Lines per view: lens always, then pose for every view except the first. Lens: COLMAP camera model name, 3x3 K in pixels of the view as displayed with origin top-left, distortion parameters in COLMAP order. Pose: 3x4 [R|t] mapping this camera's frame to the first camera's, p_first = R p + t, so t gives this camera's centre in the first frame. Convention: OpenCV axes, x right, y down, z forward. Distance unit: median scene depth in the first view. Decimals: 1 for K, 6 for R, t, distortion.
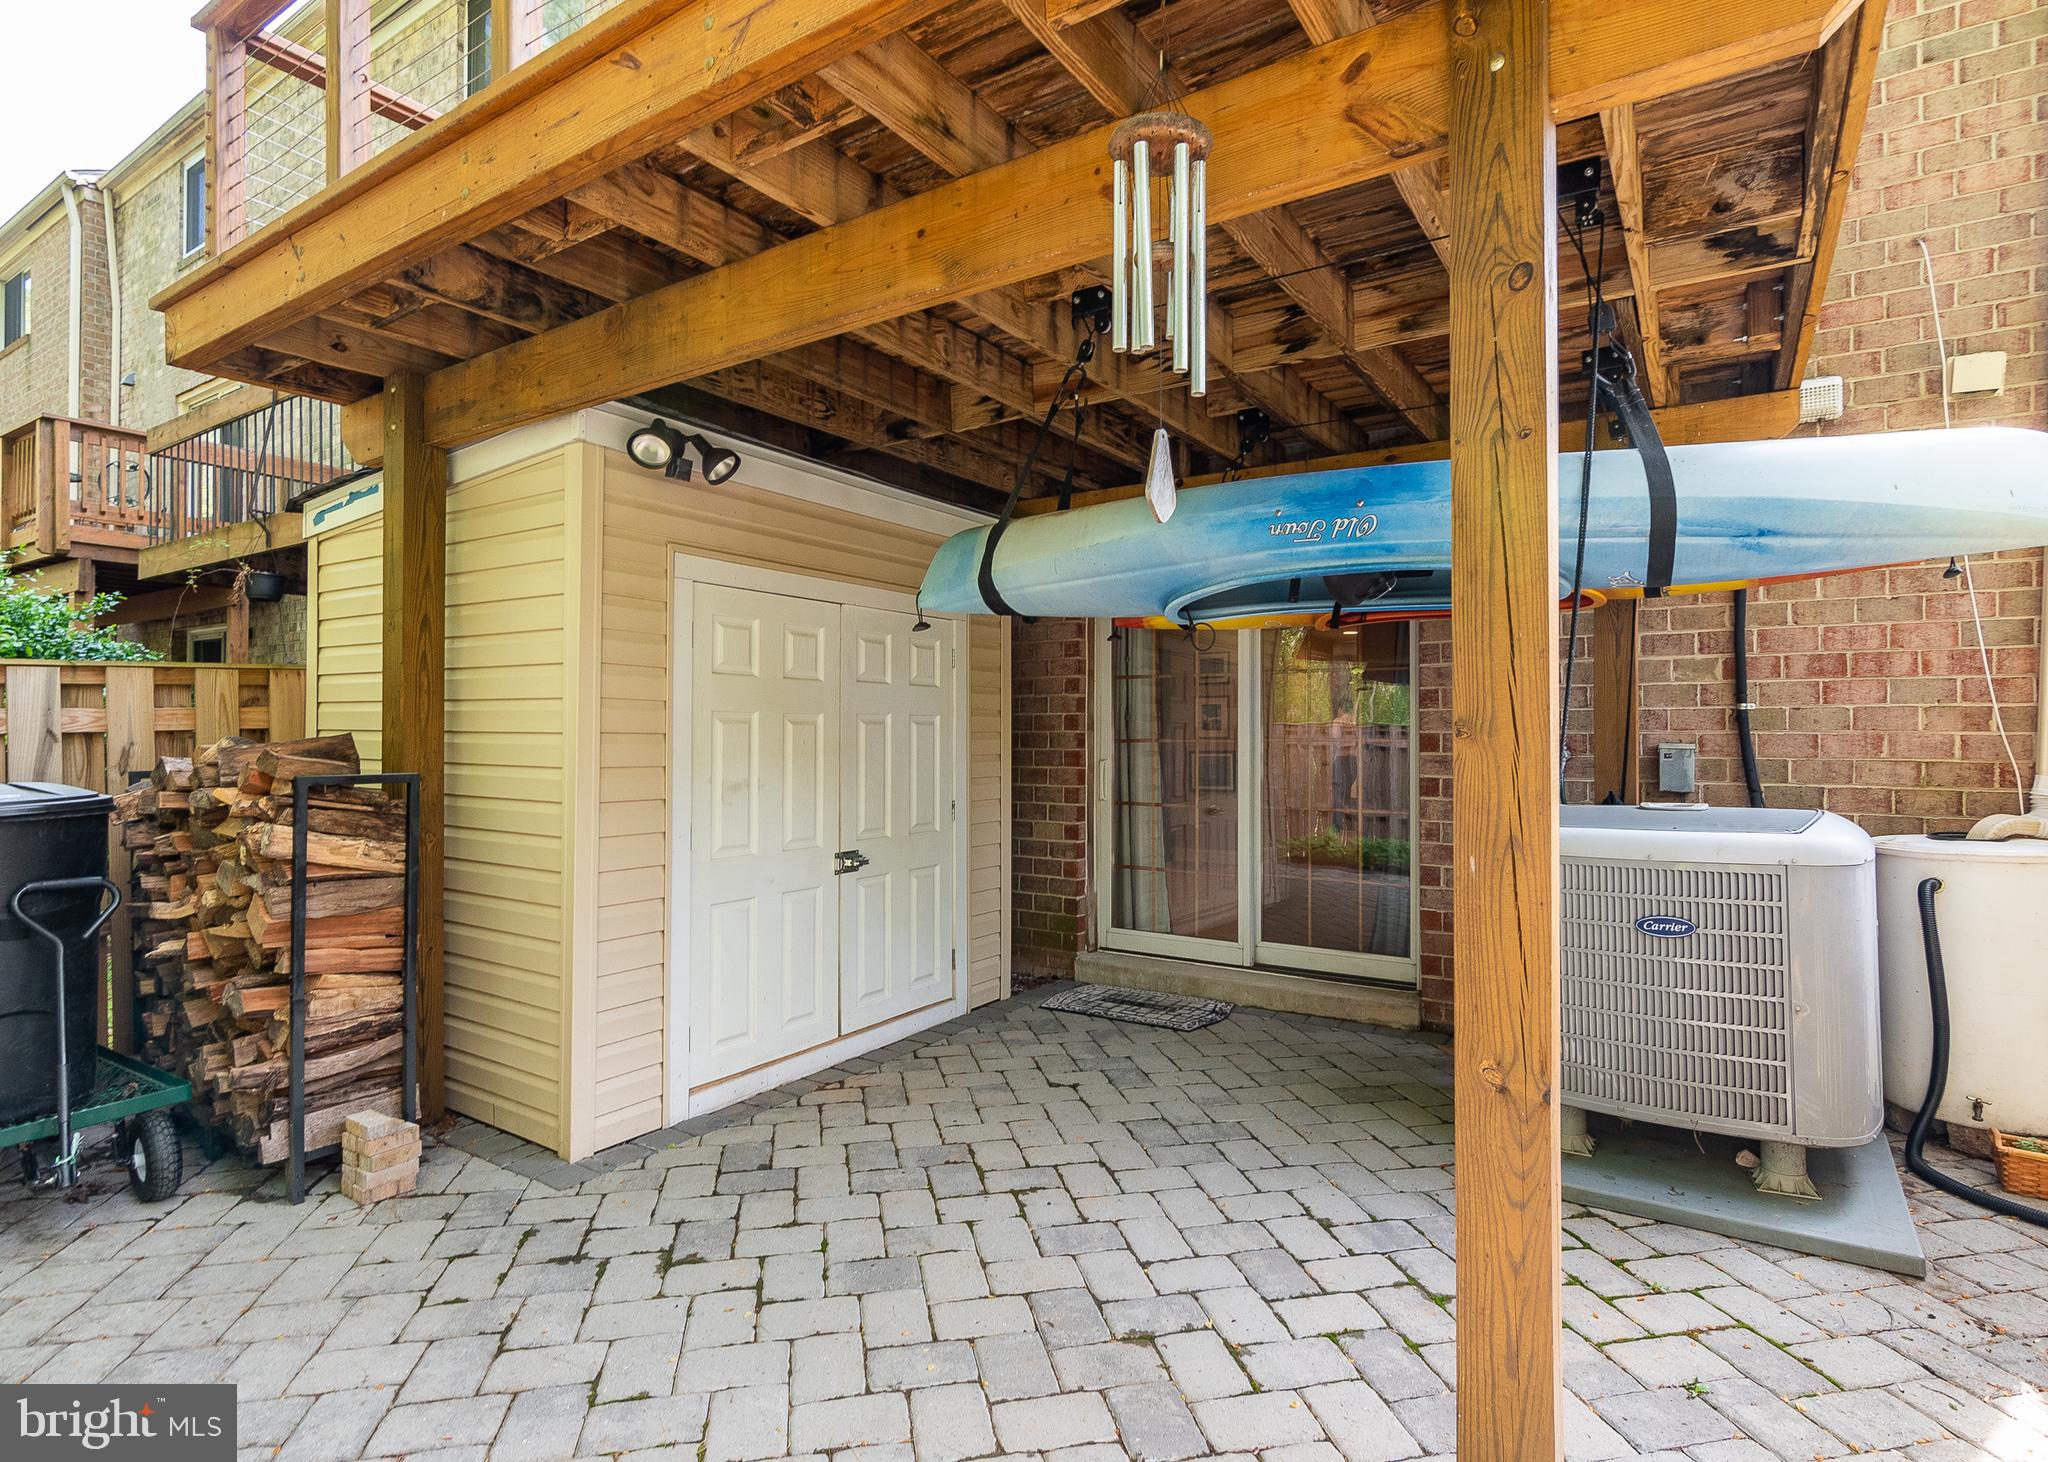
lens RADIAL K [[1052.7, 0, 1028.0], [0, 1052.7, 724.4], [0, 0, 1]] dist [-0.000662, 0.000750]
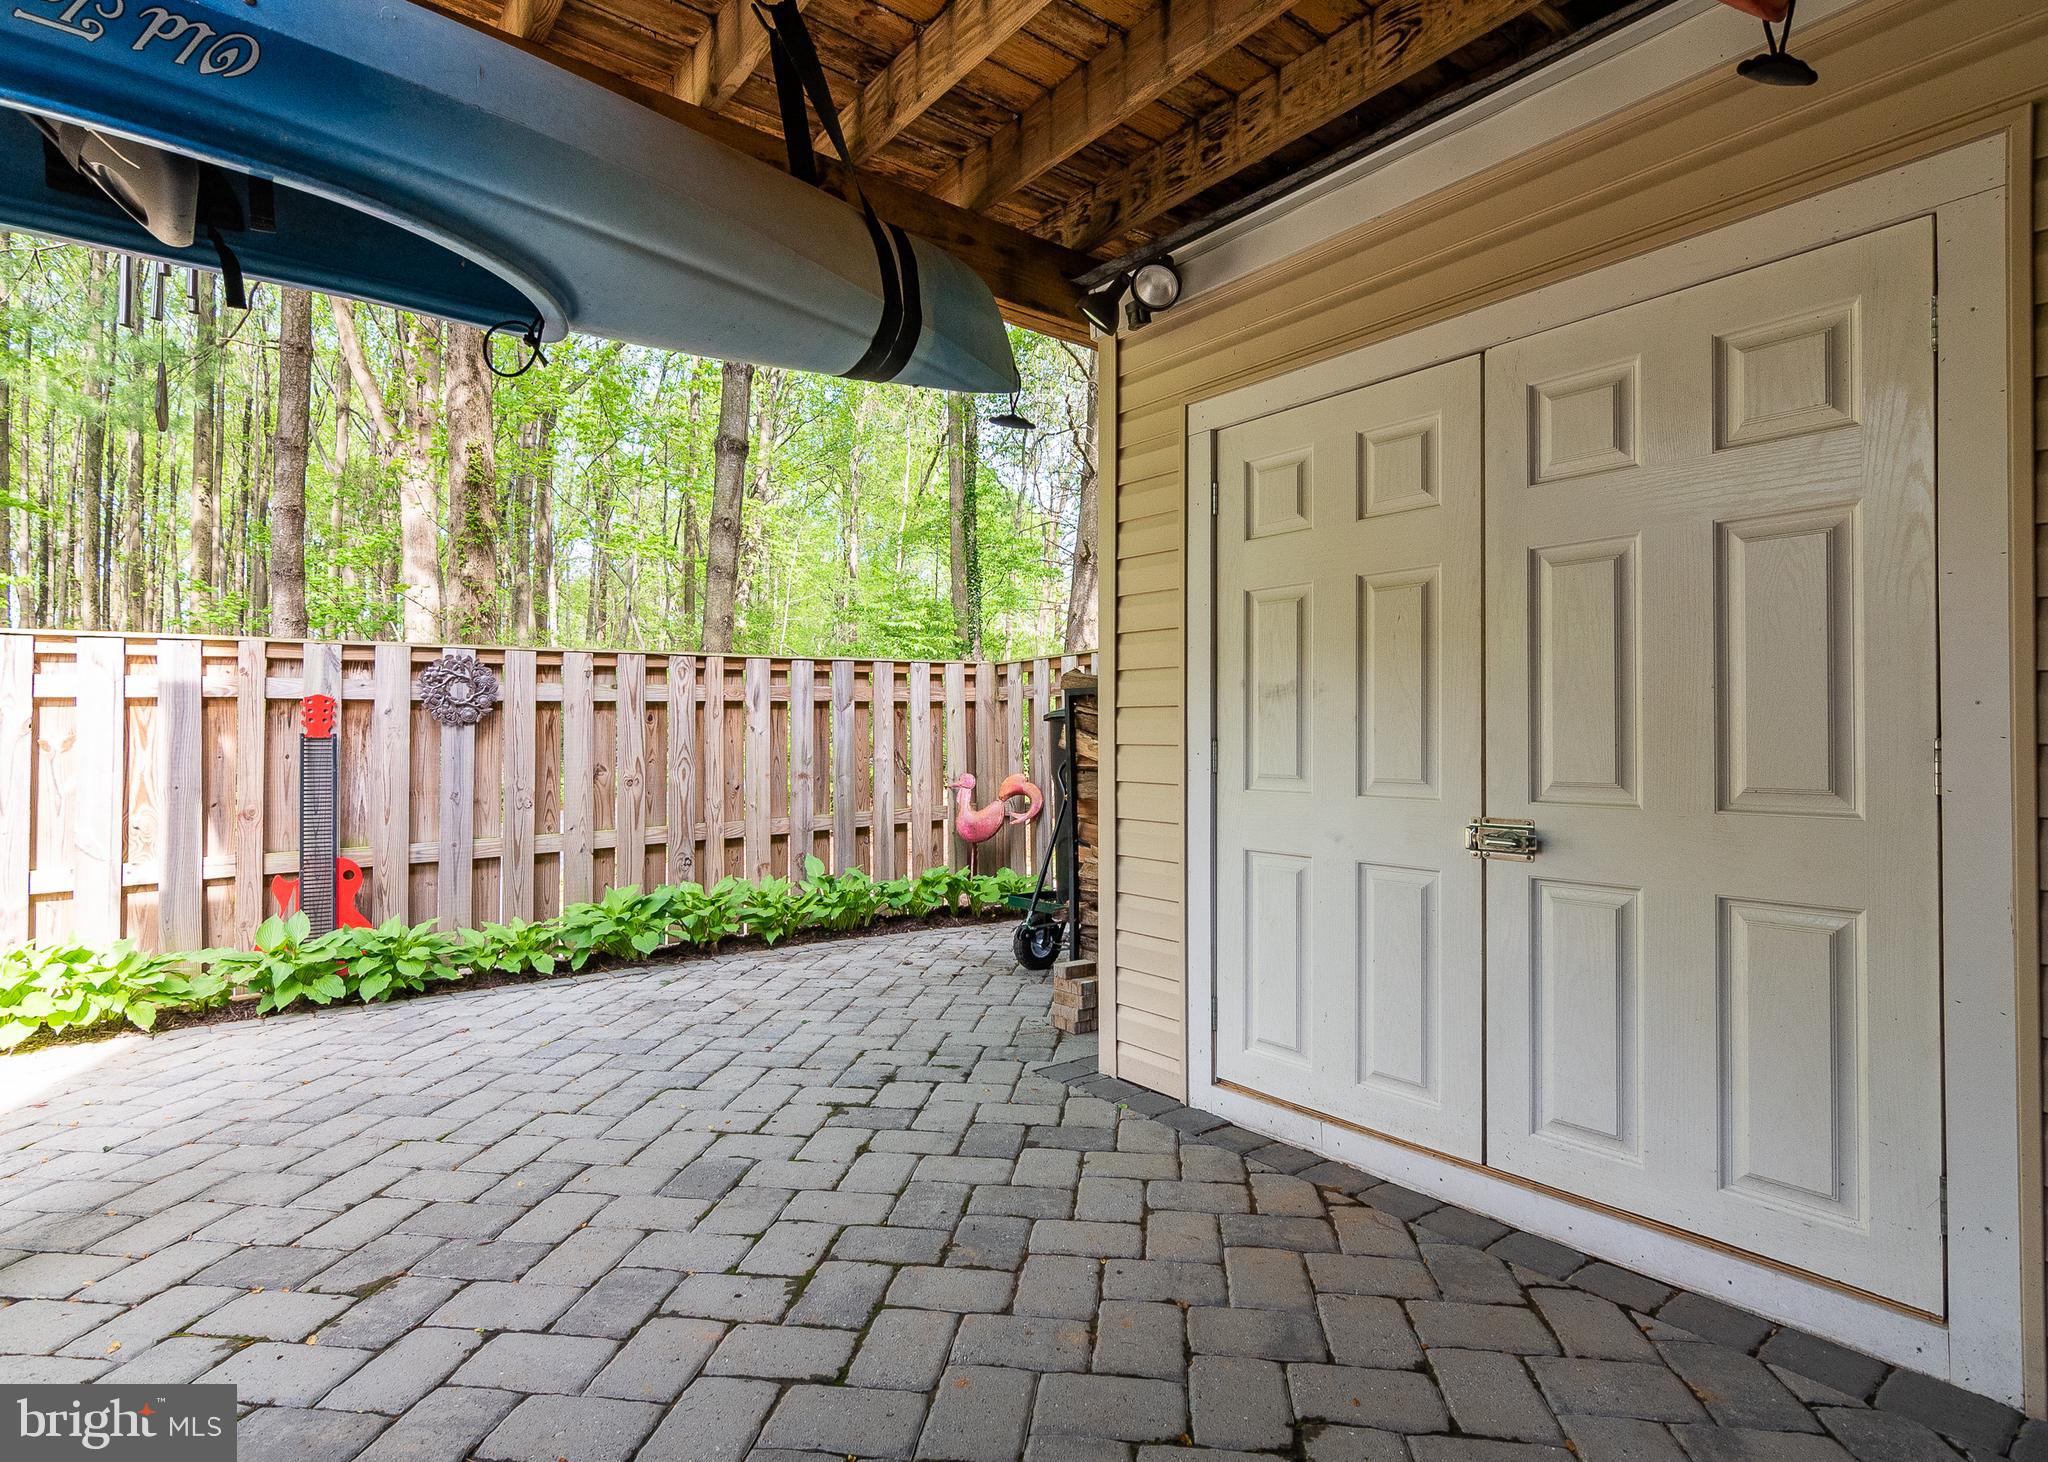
lens RADIAL K [[1052.7, 0, 1028.0], [0, 1052.7, 724.4], [0, 0, 1]] dist [-0.000662, 0.000750]
pose [[-0.322808, -0.017004, -0.946312, 0.572321], [0.006020, 0.999781, -0.020018, 0.120775], [0.946445, -0.012159, -0.322635, 1.370860]]
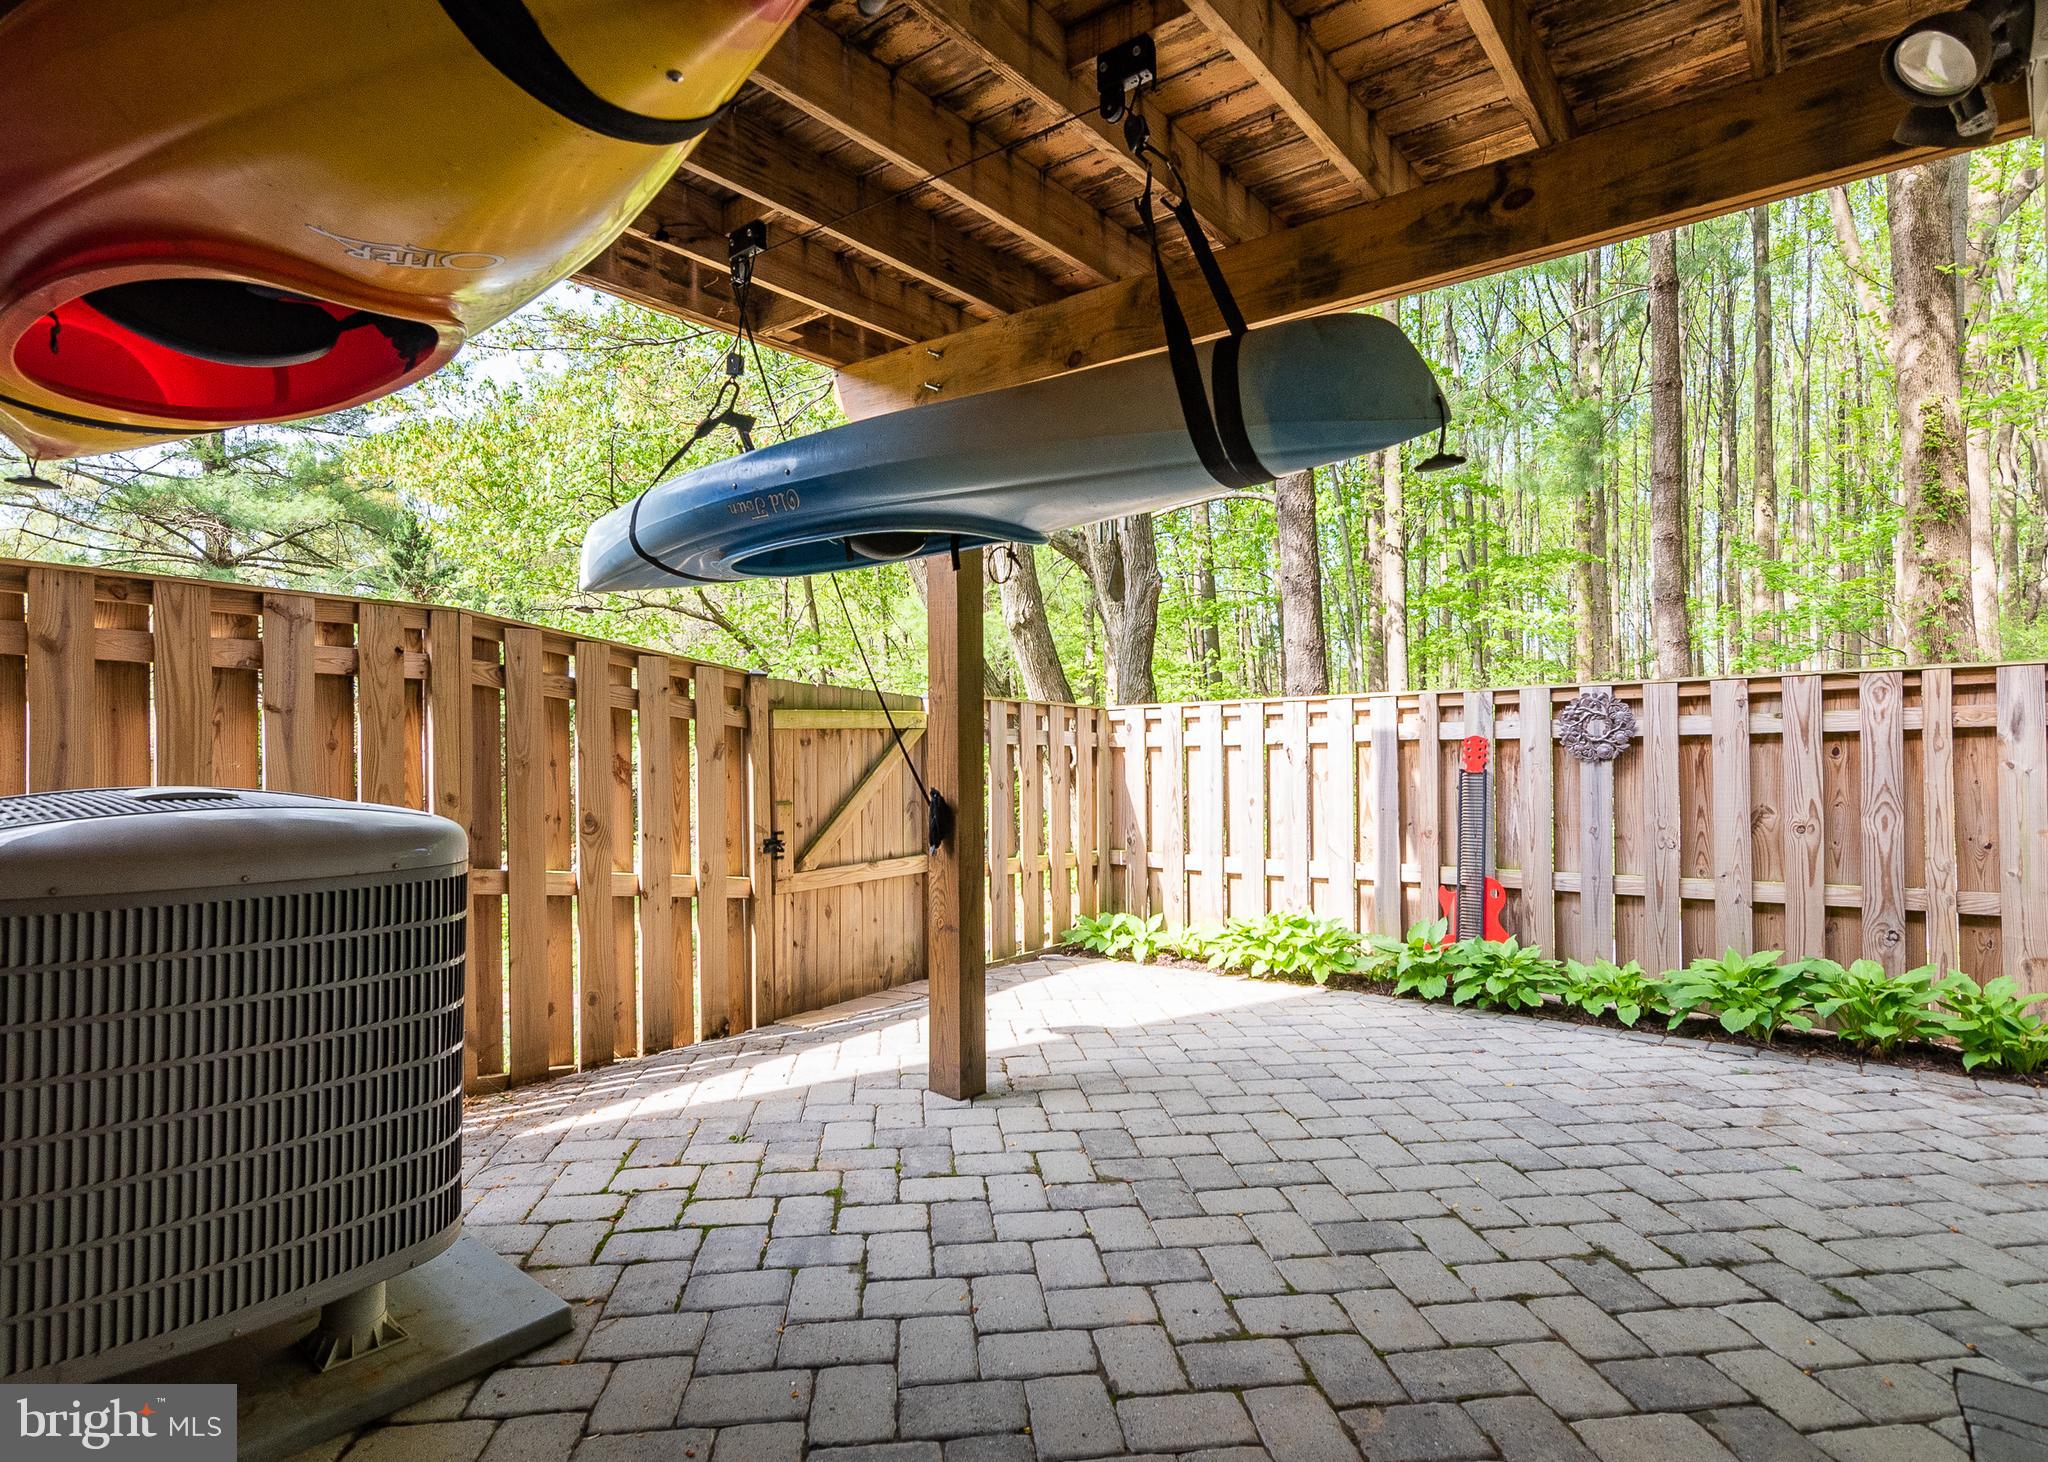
lens RADIAL K [[1052.7, 0, 1028.0], [0, 1052.7, 724.4], [0, 0, 1]] dist [-0.000662, 0.000750]
pose [[-0.996390, 0.006491, 0.084643, 0.070955], [0.004646, 0.999748, -0.021977, 0.057949], [-0.084764, -0.021504, -0.996169, 1.747437]]
